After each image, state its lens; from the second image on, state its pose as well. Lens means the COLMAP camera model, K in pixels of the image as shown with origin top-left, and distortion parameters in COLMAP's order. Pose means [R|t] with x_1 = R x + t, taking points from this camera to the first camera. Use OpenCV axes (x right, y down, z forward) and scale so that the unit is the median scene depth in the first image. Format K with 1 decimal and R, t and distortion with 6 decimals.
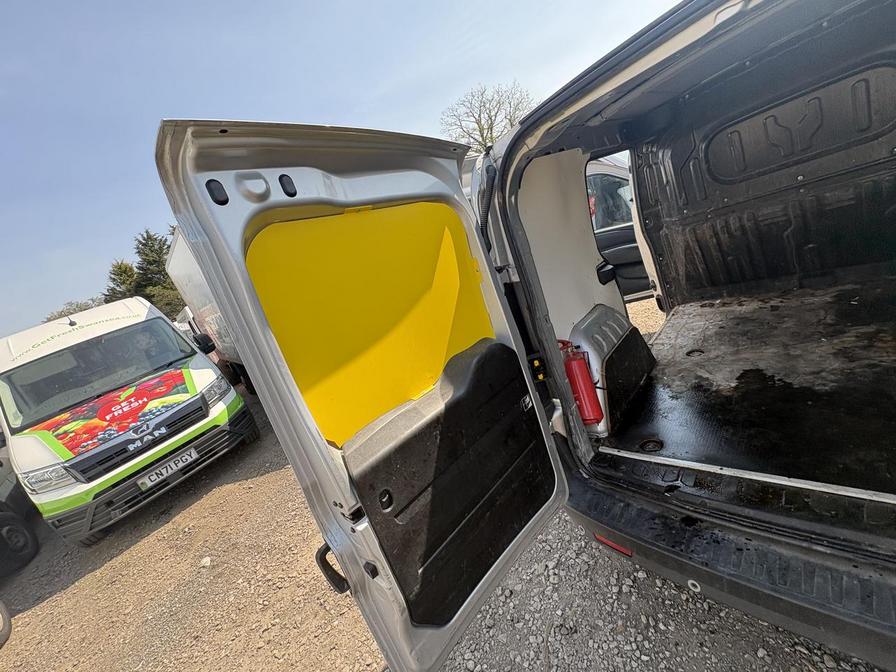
lens RADIAL K [[358.6, 0, 450.9], [0, 358.6, 336.0], [0, 0, 1]] dist [0.000863, 0.000231]
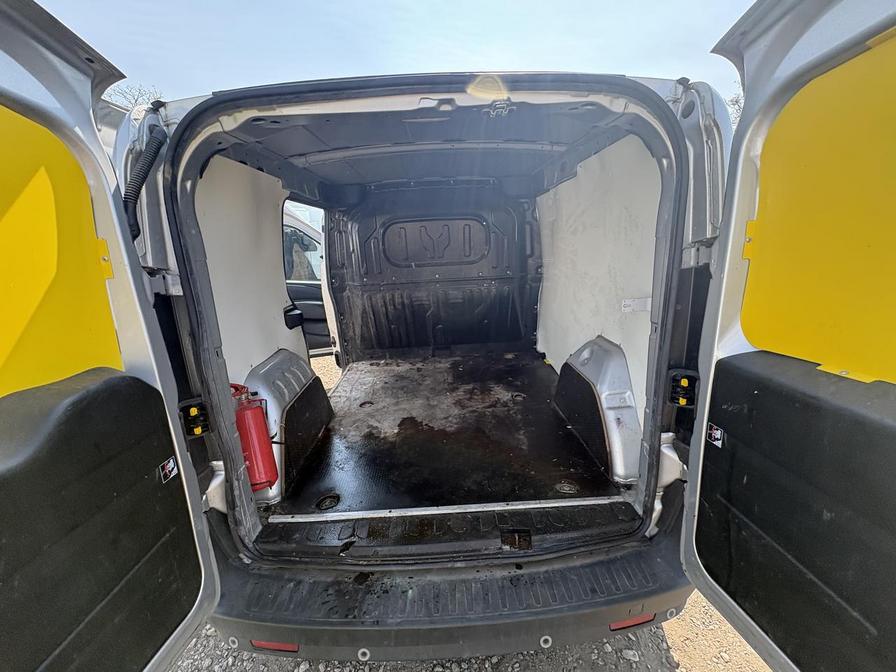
lens RADIAL K [[358.6, 0, 449.7], [0, 358.6, 335.3], [0, 0, 1]] dist [0.000863, 0.000231]
pose [[0.659908, 0.144326, 0.737354, 0.023096], [-0.018495, 0.984200, -0.176090, 0.040575], [-0.751119, 0.102566, 0.652151, 0.121318]]
